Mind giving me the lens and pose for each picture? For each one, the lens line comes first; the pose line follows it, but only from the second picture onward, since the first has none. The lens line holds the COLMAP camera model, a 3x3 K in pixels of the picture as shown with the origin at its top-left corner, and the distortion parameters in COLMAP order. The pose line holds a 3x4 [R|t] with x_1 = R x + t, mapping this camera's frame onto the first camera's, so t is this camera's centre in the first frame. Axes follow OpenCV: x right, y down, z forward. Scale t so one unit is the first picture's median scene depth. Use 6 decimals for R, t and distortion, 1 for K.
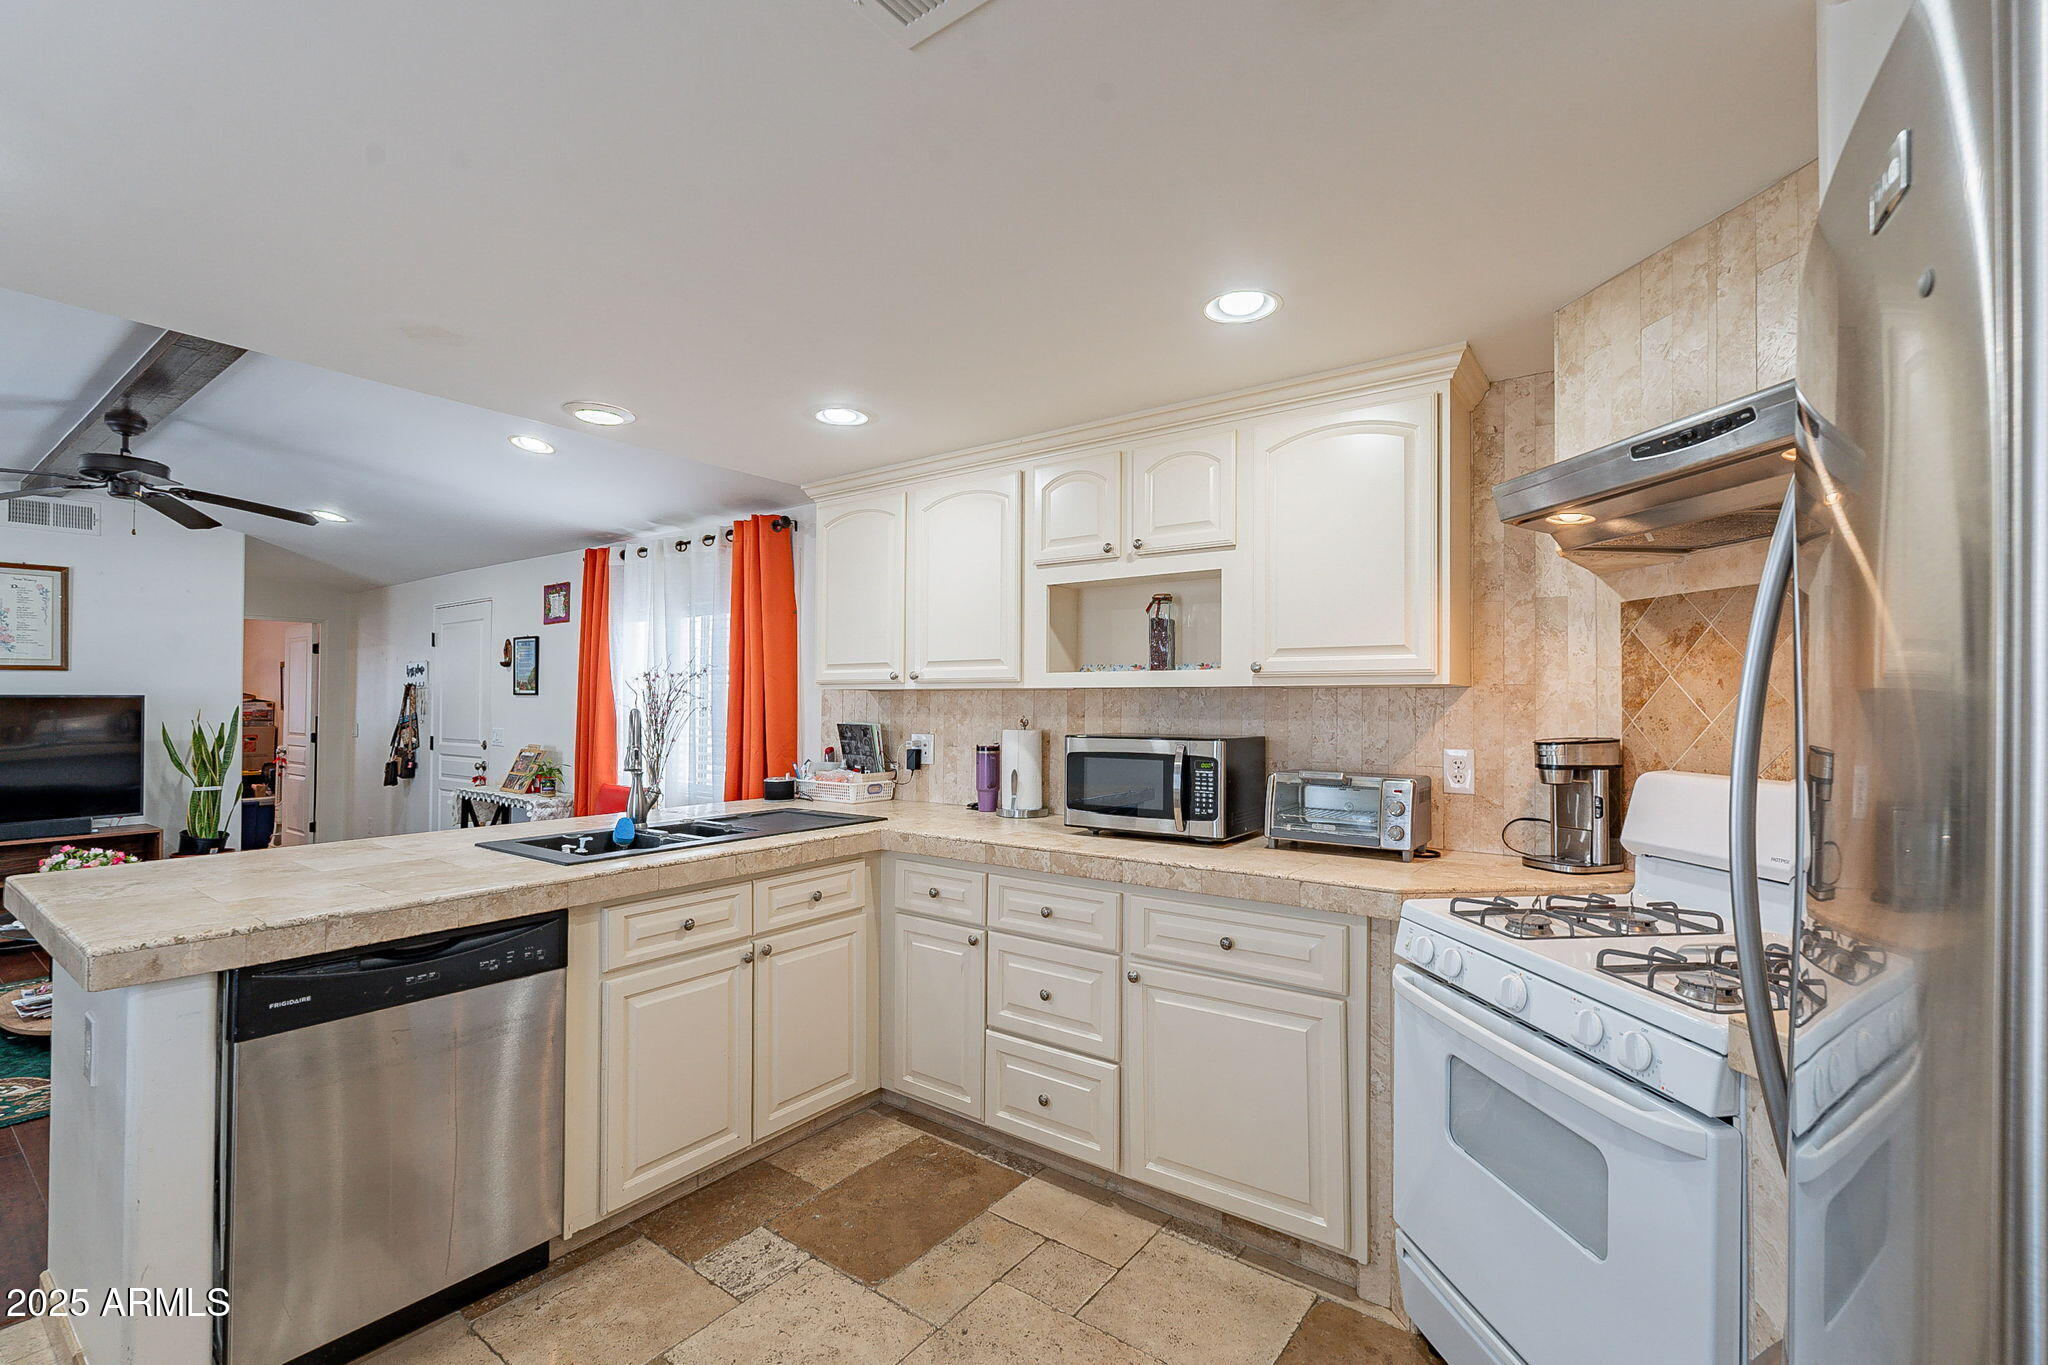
lens RADIAL K [[901.7, 0, 1015.1], [0, 901.7, 687.3], [0, 0, 1]] dist [0.000104, -0.000029]
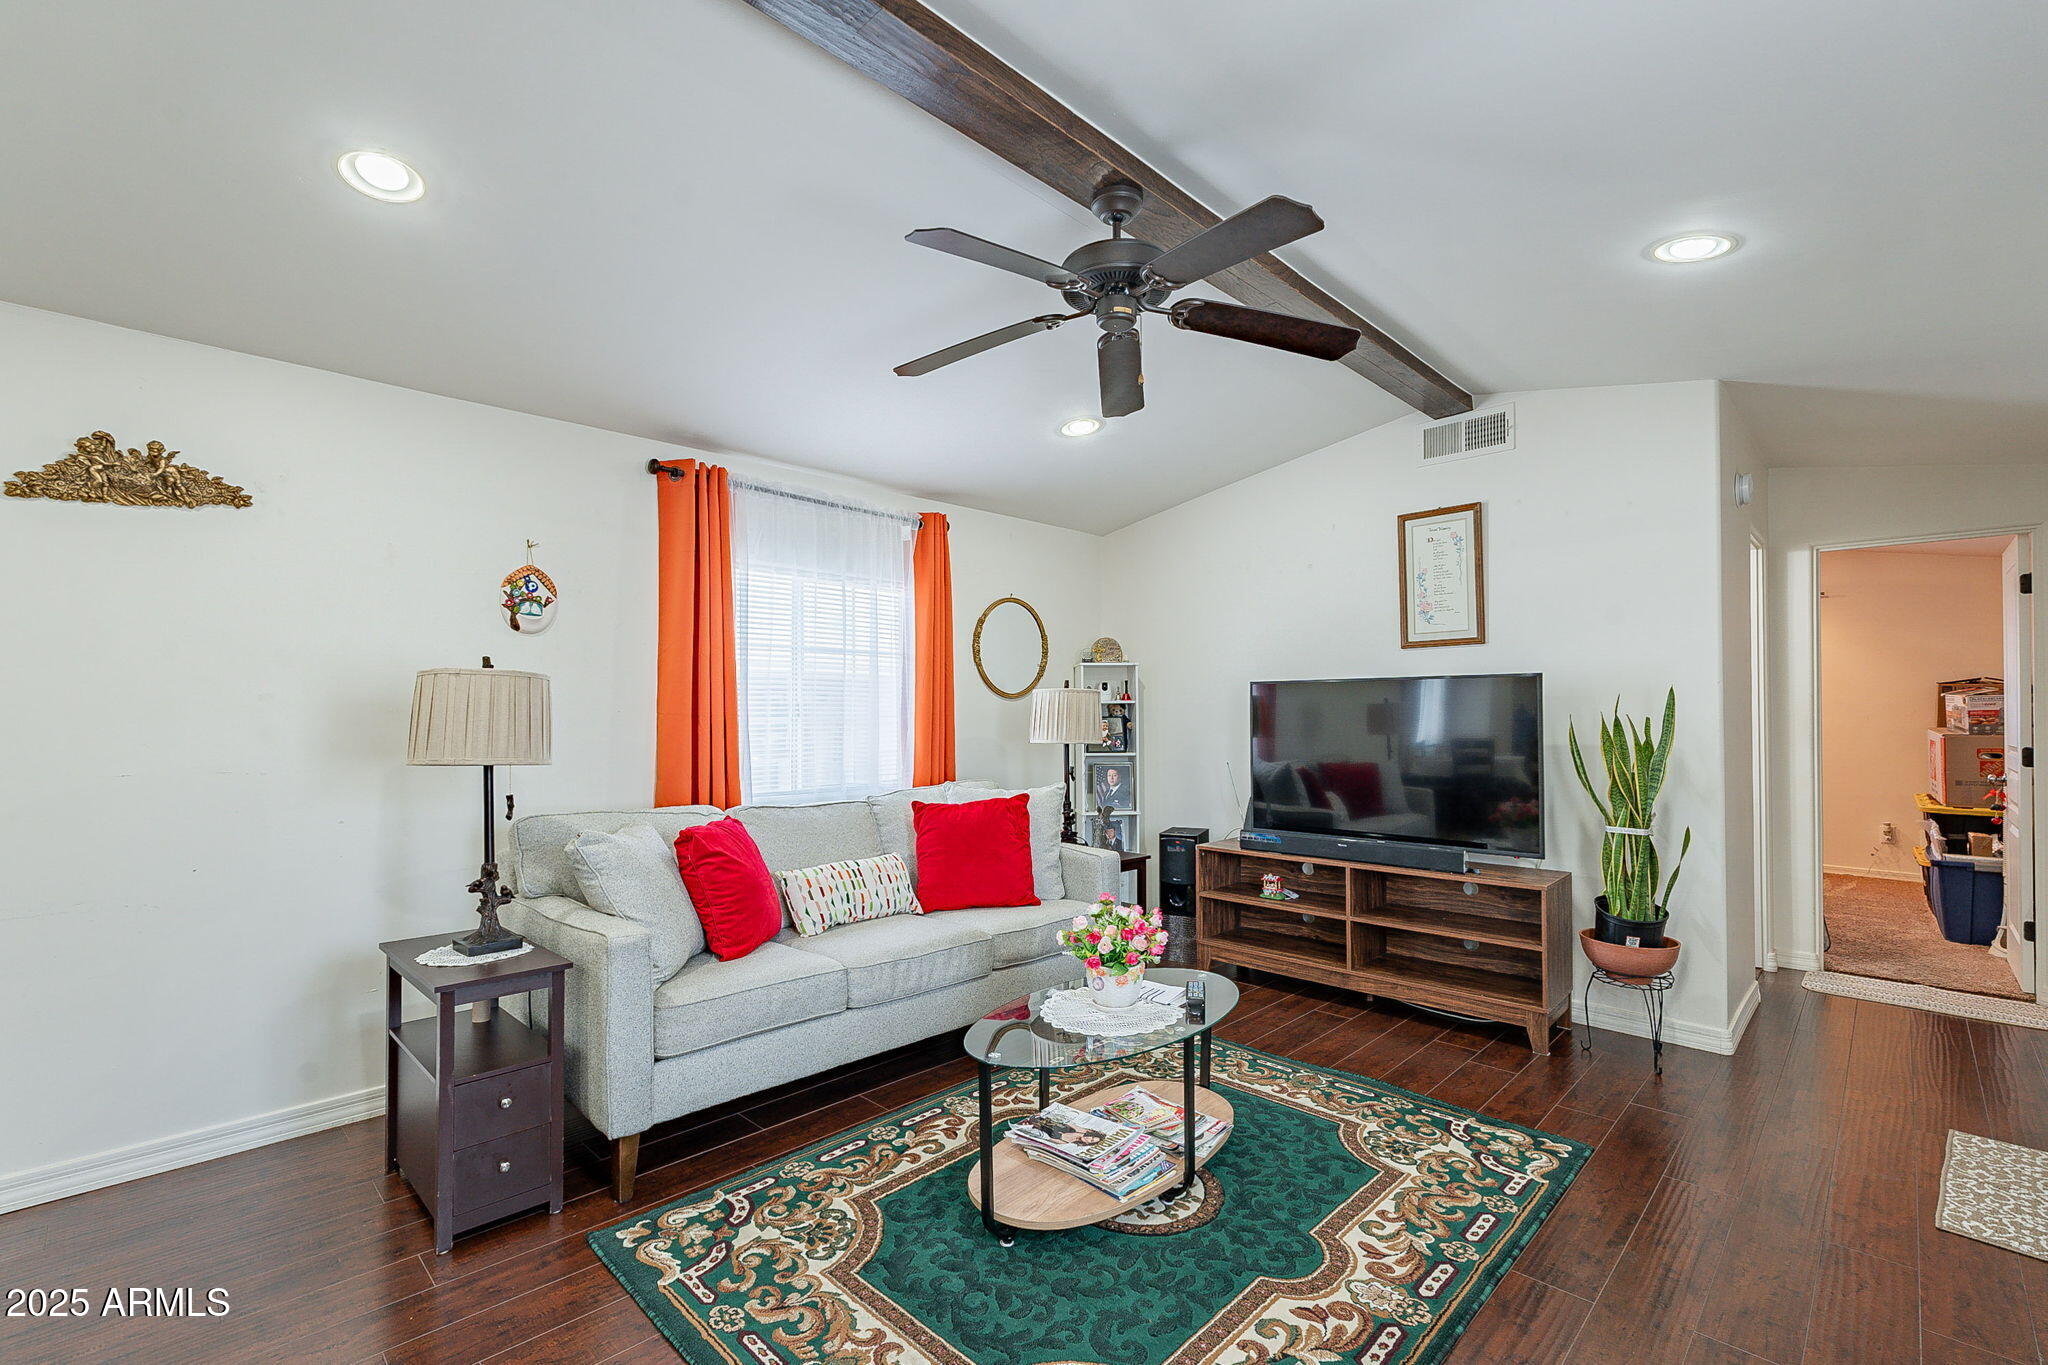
lens RADIAL K [[901.7, 0, 1015.1], [0, 901.7, 687.3], [0, 0, 1]] dist [0.000104, -0.000029]
pose [[-0.130025, -0.024772, -0.991201, -0.402657], [0.015250, 0.999520, -0.026981, 0.044966], [0.991393, -0.018624, -0.129585, 1.036289]]
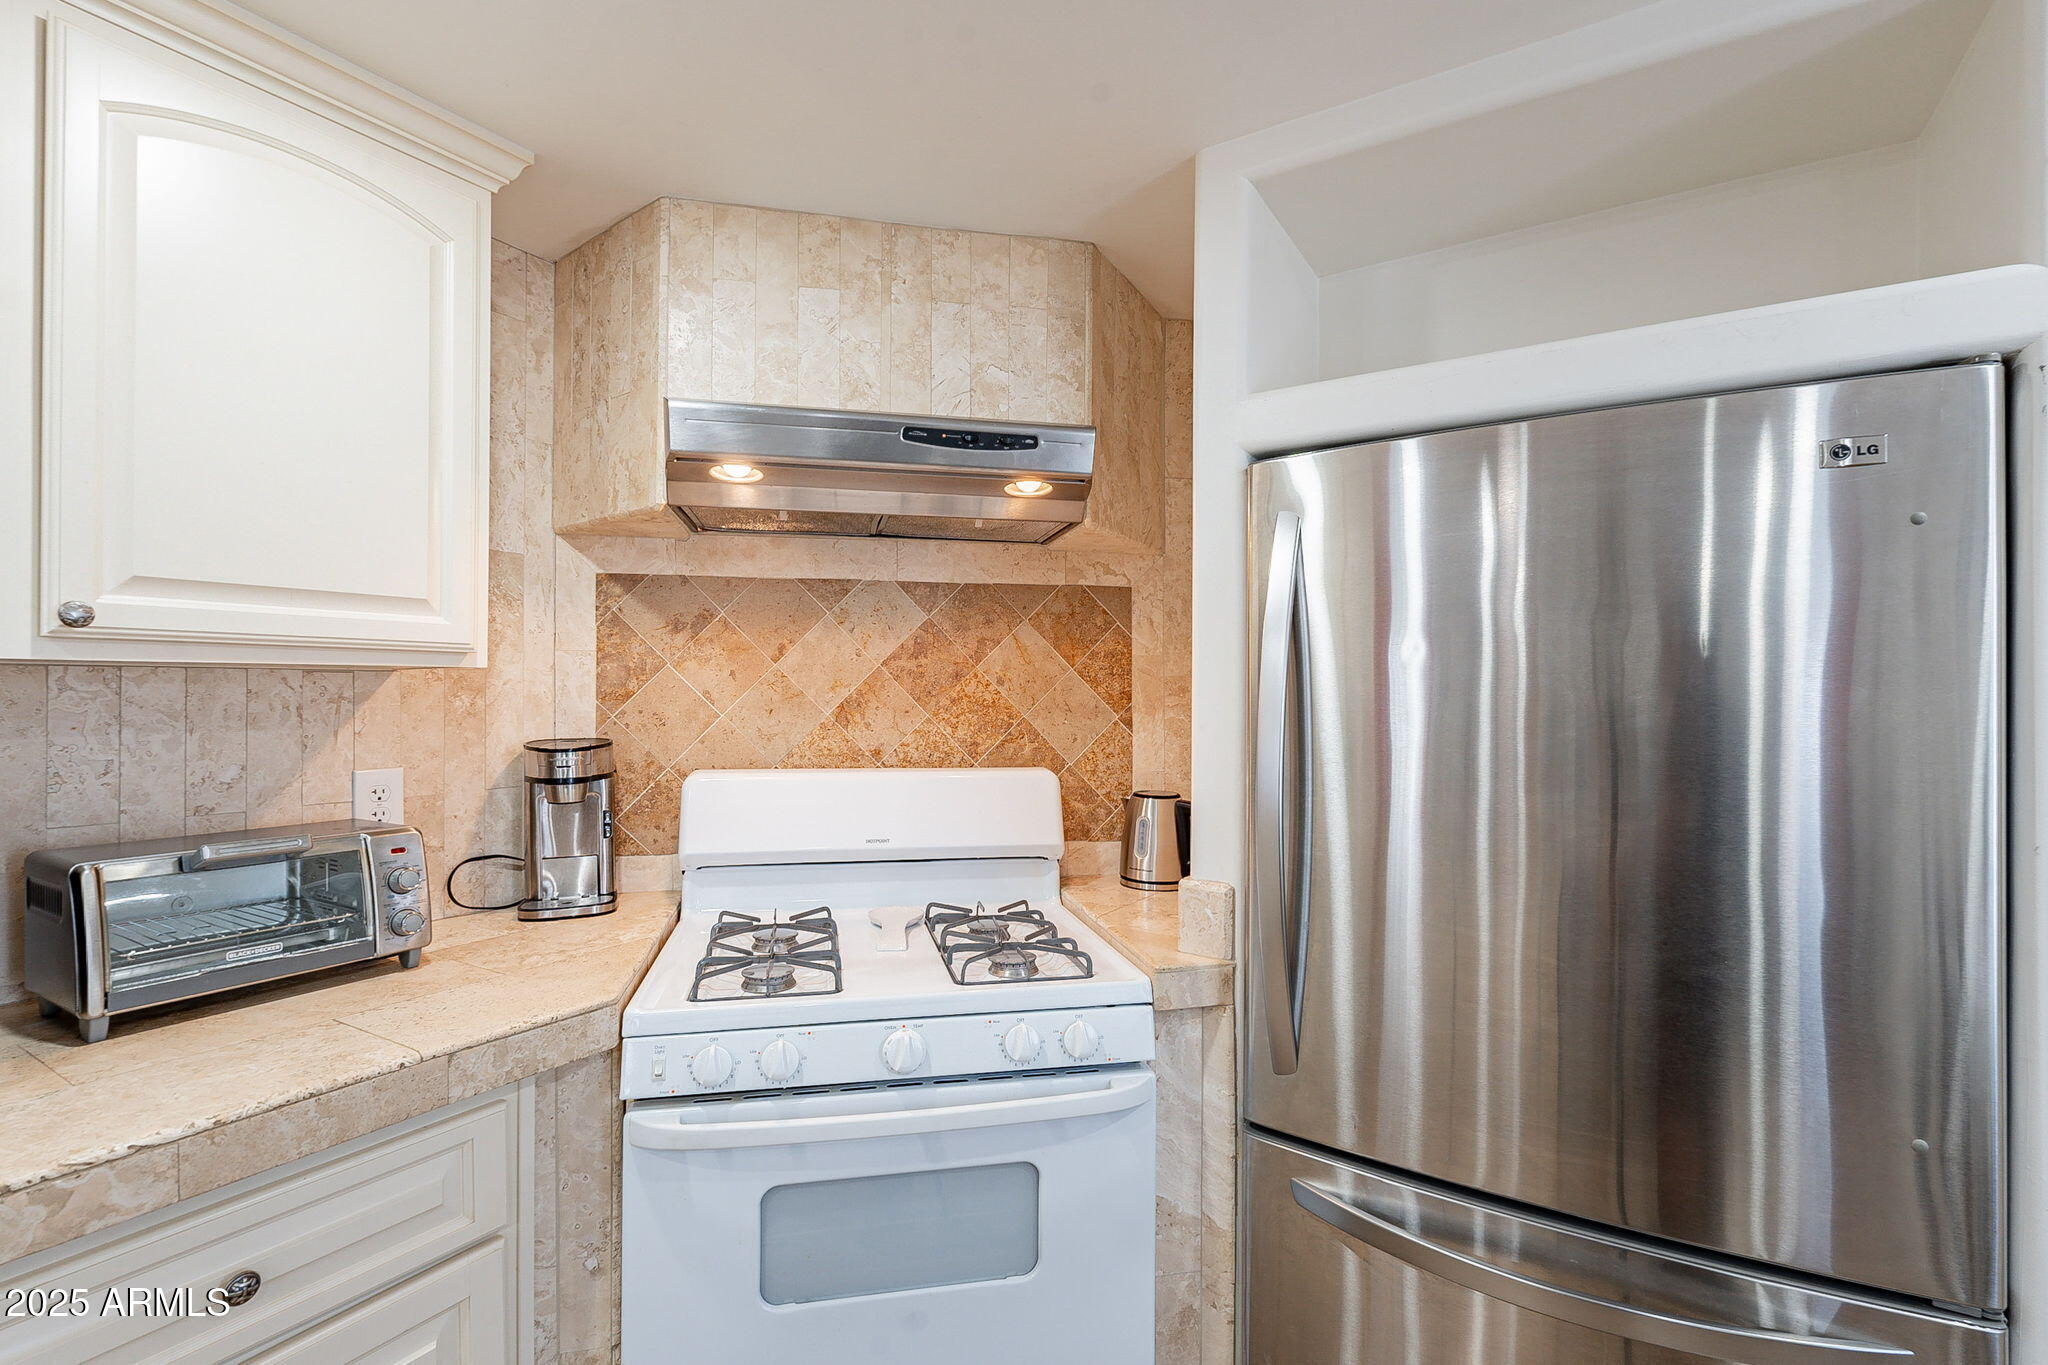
lens RADIAL K [[942.8, 0, 1019.2], [0, 942.8, 689.7], [0, 0, 1]] dist [0.000613, 0.000095]
pose [[-0.076192, -0.003345, 0.997088, -0.133506], [-0.019767, 0.999803, 0.001844, 0.001897], [-0.996897, -0.019569, -0.076243, 0.411197]]
